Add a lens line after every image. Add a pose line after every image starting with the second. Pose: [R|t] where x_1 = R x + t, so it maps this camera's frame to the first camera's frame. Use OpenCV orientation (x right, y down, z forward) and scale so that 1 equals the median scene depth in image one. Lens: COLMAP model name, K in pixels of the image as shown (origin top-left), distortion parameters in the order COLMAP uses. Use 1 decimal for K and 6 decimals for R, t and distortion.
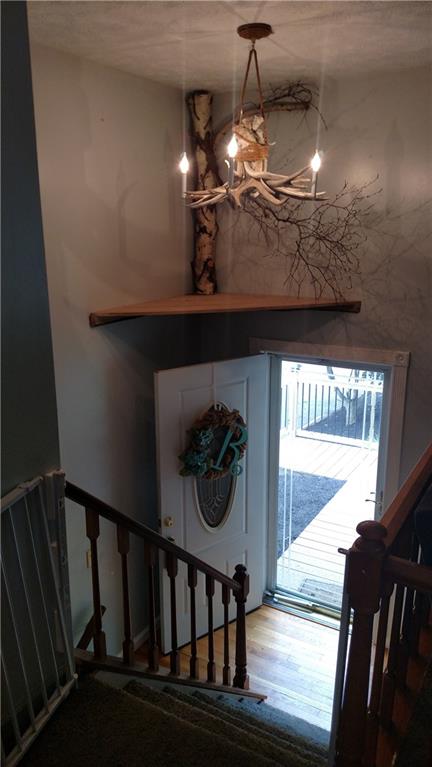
lens RADIAL K [[600.4, 0, 219.1], [0, 600.4, 385.6], [0, 0, 1]] dist [0.035922, -0.011801]
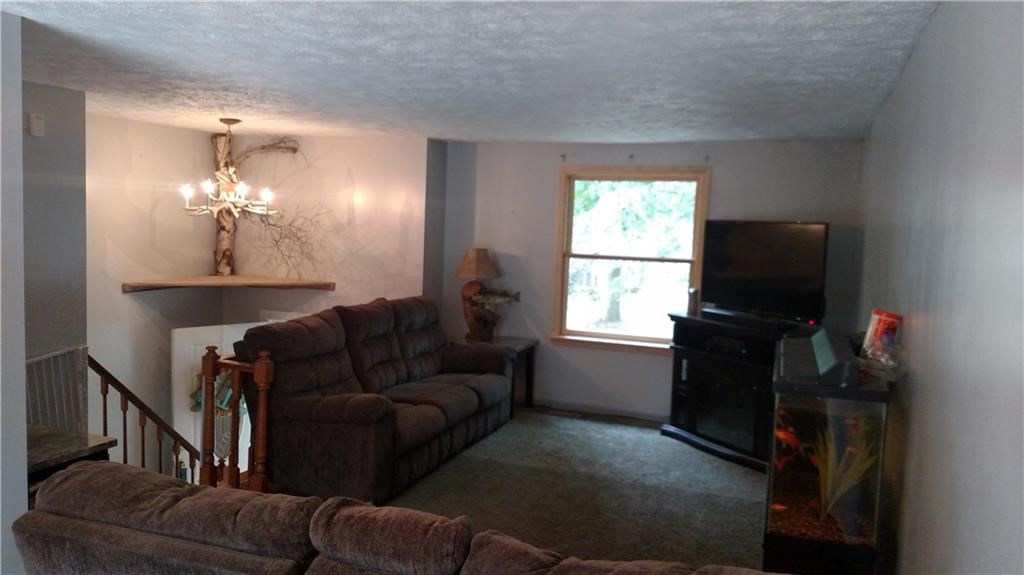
lens RADIAL K [[801.5, 0, 507.3], [0, 801.5, 283.8], [0, 0, 1]] dist [0.035922, -0.011801]
pose [[0.981868, 0.027211, 0.187603, 0.277288], [0.006091, 0.984605, -0.174691, 0.191036], [-0.189468, 0.172666, 0.966586, -0.879323]]
